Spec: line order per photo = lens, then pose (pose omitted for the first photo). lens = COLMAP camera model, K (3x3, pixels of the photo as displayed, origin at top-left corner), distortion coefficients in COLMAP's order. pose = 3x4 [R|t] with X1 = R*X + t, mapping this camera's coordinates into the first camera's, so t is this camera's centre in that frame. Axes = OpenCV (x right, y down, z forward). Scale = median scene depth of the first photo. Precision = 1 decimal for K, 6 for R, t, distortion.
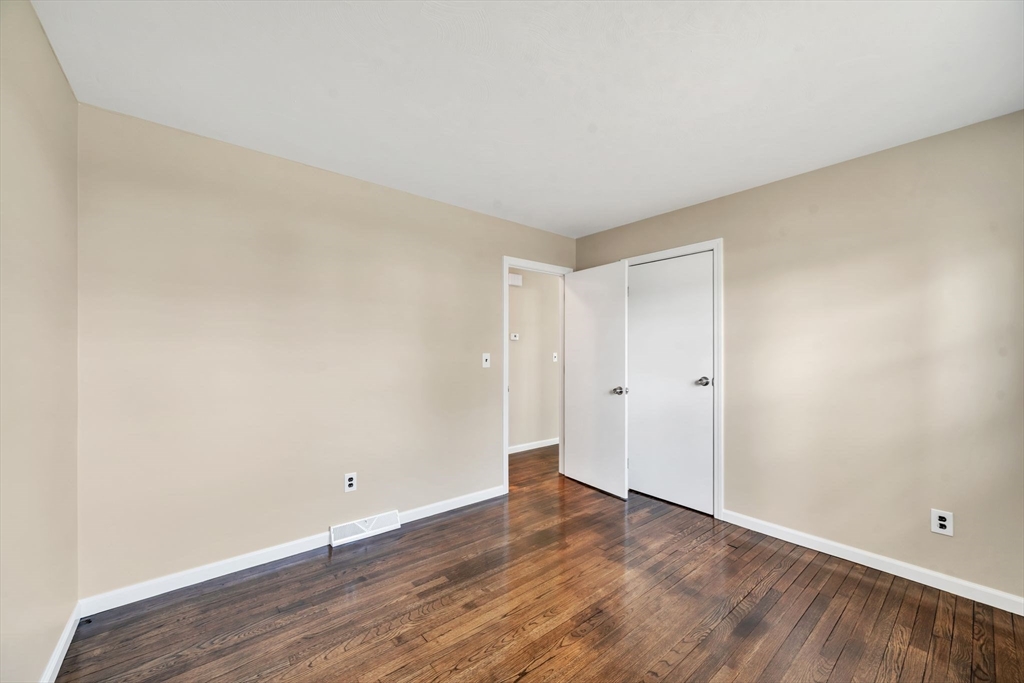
lens RADIAL K [[397.3, 0, 508.2], [0, 397.3, 349.0], [0, 0, 1]] dist [0.002937, 0.000593]
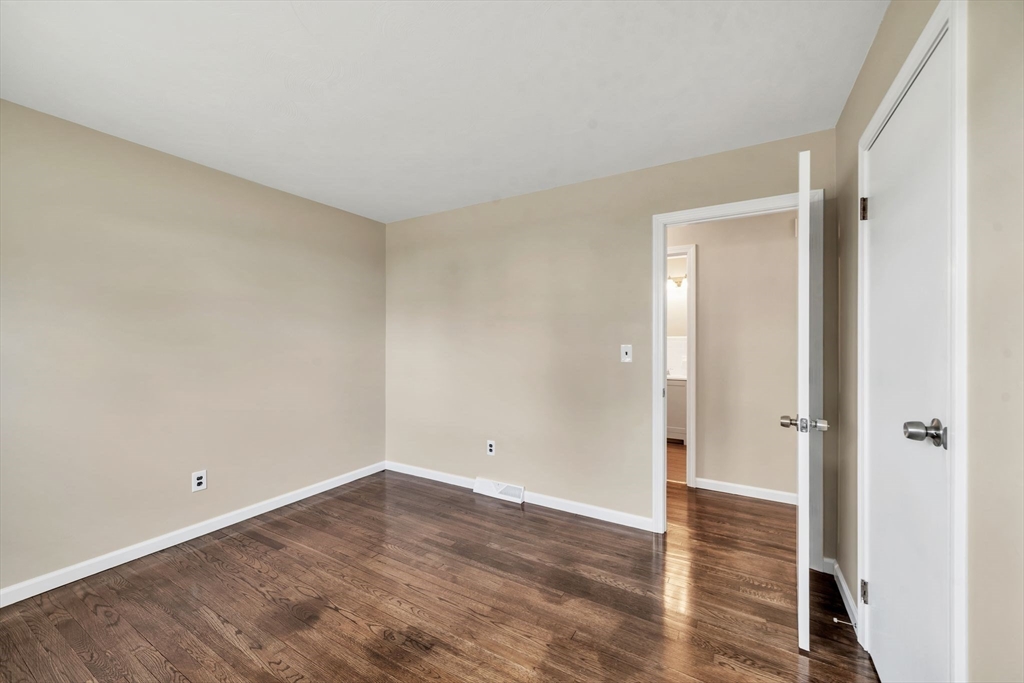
lens RADIAL K [[397.3, 0, 506.7], [0, 397.3, 341.7], [0, 0, 1]] dist [0.002937, 0.000593]
pose [[0.339683, -0.001887, -0.940538, 0.831750], [0.004743, 0.999989, -0.000293, 0.005277], [0.940528, -0.004362, 0.339688, 0.665836]]
